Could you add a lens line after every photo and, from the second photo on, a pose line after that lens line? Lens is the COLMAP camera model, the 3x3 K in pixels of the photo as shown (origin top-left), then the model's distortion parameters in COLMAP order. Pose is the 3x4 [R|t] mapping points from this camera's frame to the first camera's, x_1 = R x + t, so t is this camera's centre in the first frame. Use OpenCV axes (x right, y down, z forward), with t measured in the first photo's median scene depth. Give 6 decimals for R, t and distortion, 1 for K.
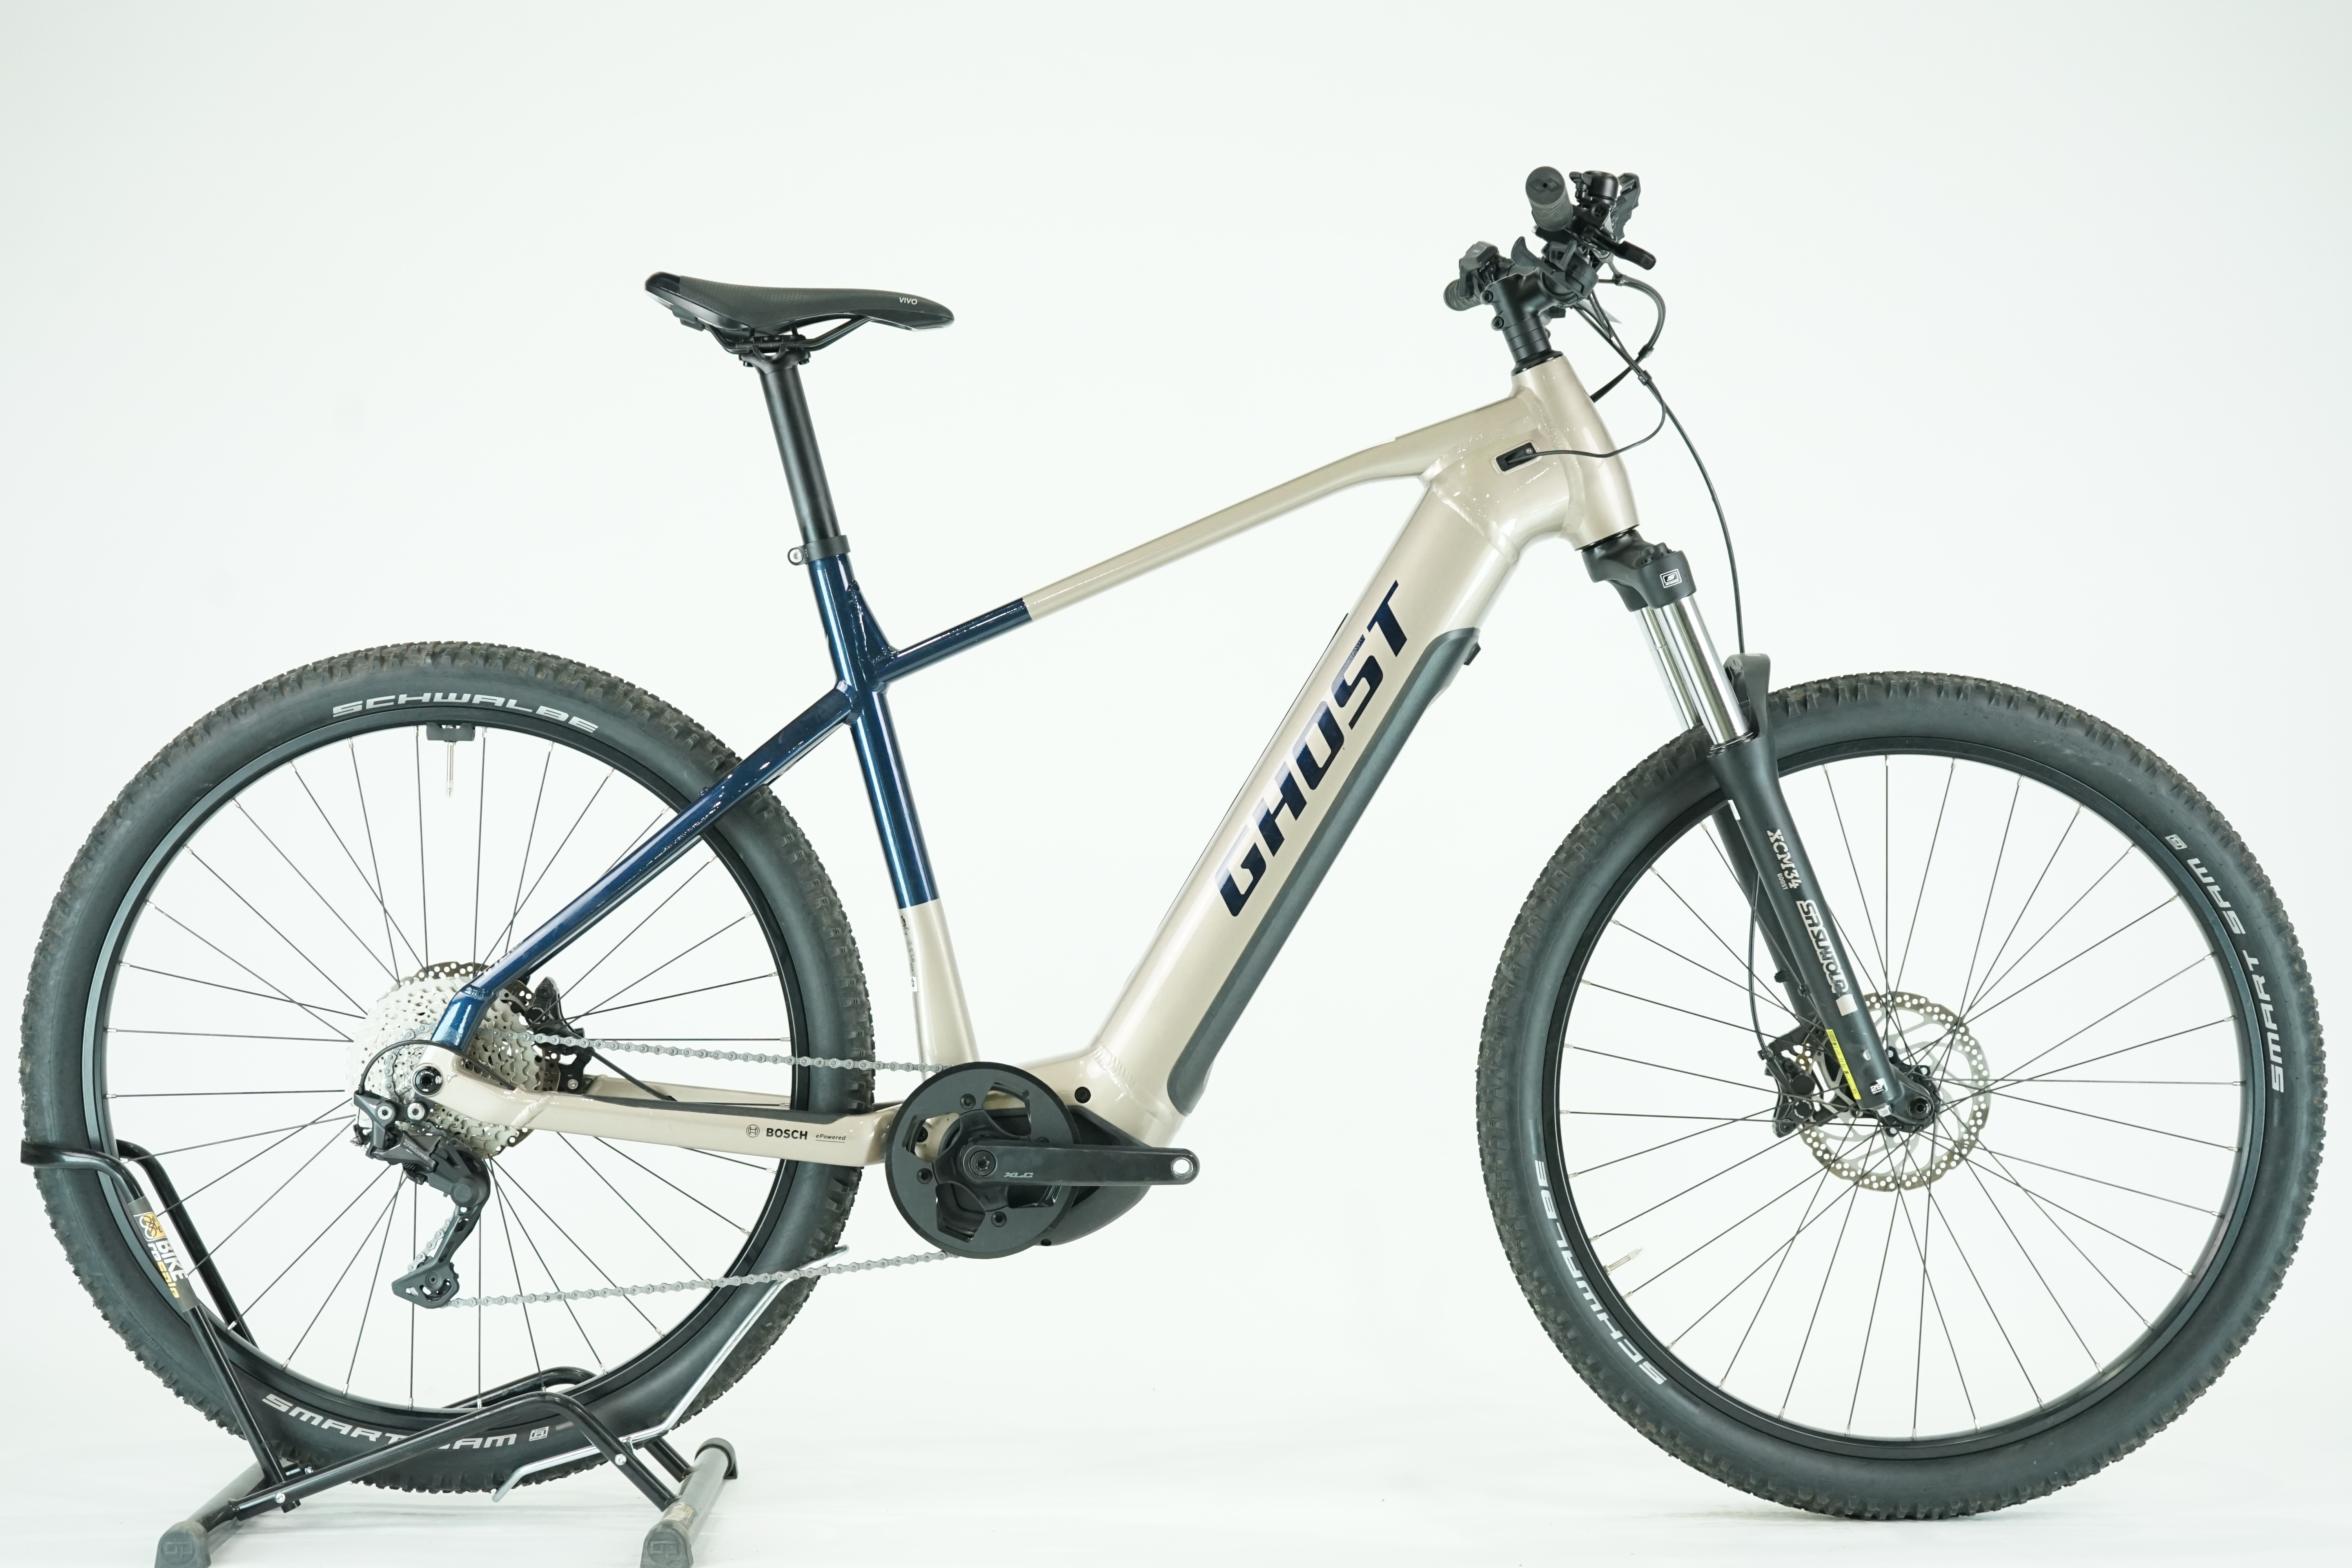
lens RADIAL K [[3591.1, 0, 1103.2], [0, 3591.1, 781.8], [0, 0, 1]] dist [-0.022868, 0.017086]
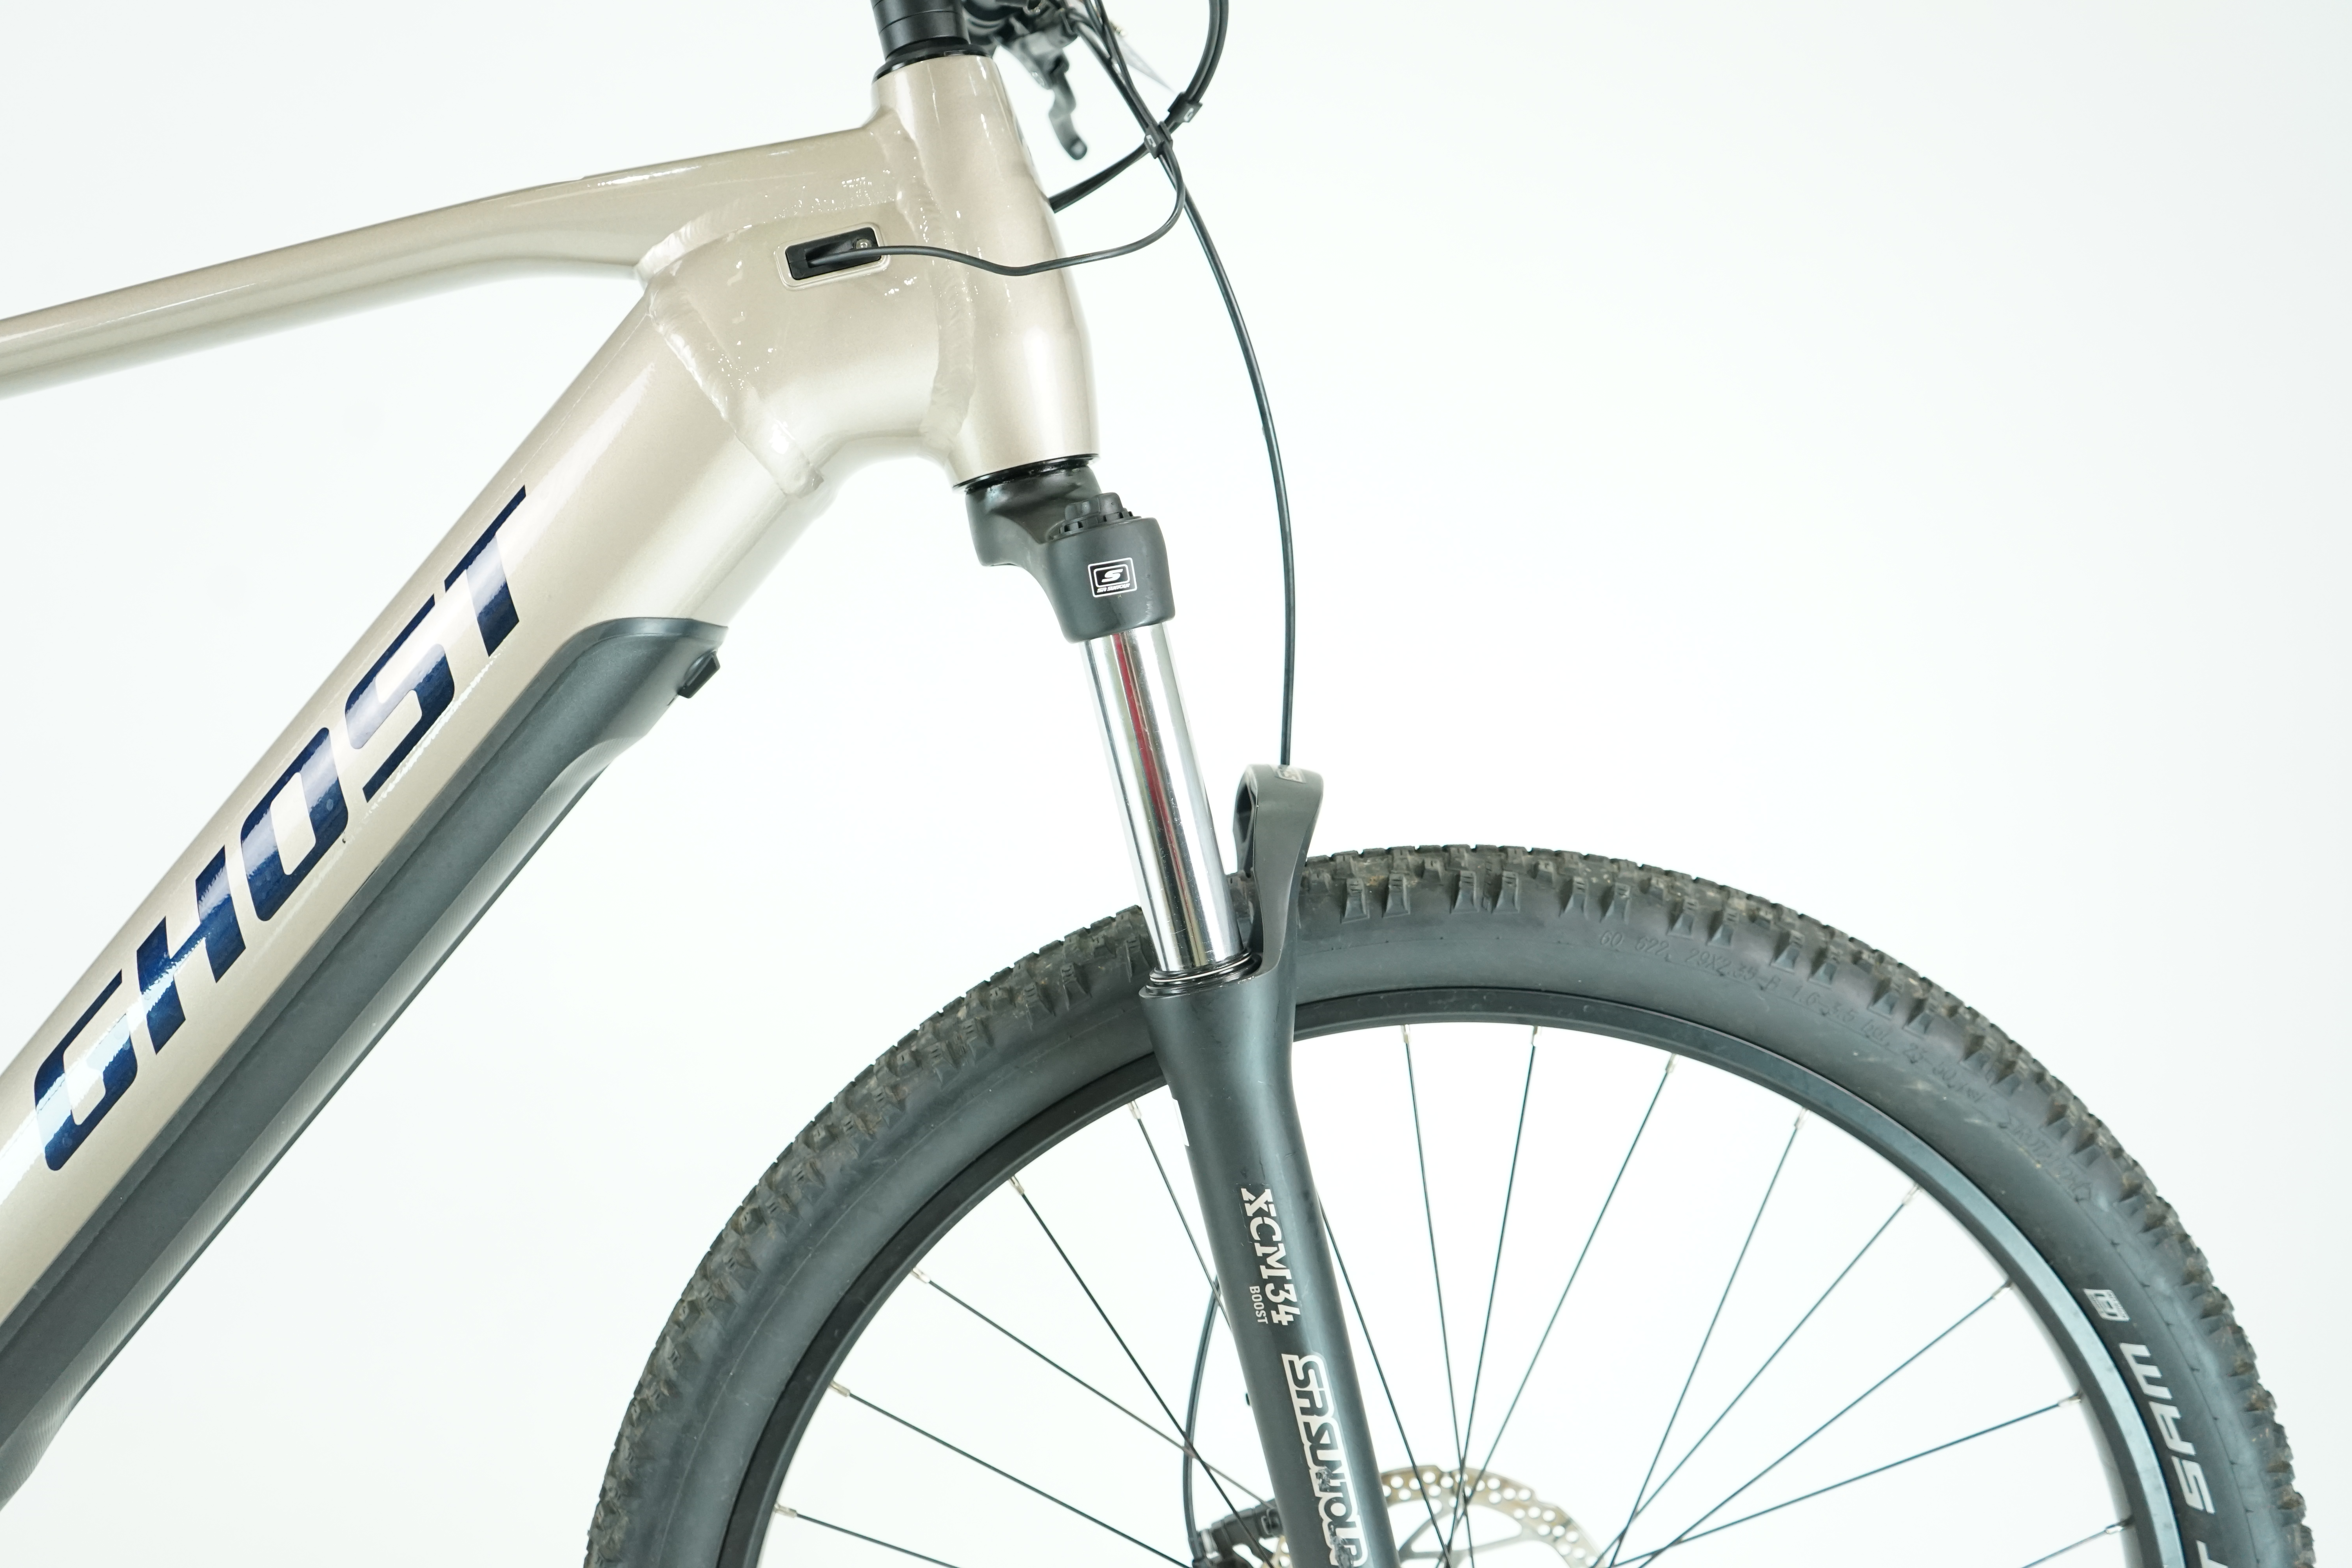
lens RADIAL K [[1971.3, 0, 1167.7], [0, 1971.3, 793.2], [0, 0, 1]] dist [0.006000, 0.007920]
pose [[0.986420, 0.156098, 0.051077, 0.152735], [-0.158620, 0.986086, 0.049739, -0.042950], [-0.042603, -0.057165, 0.997455, 0.746711]]
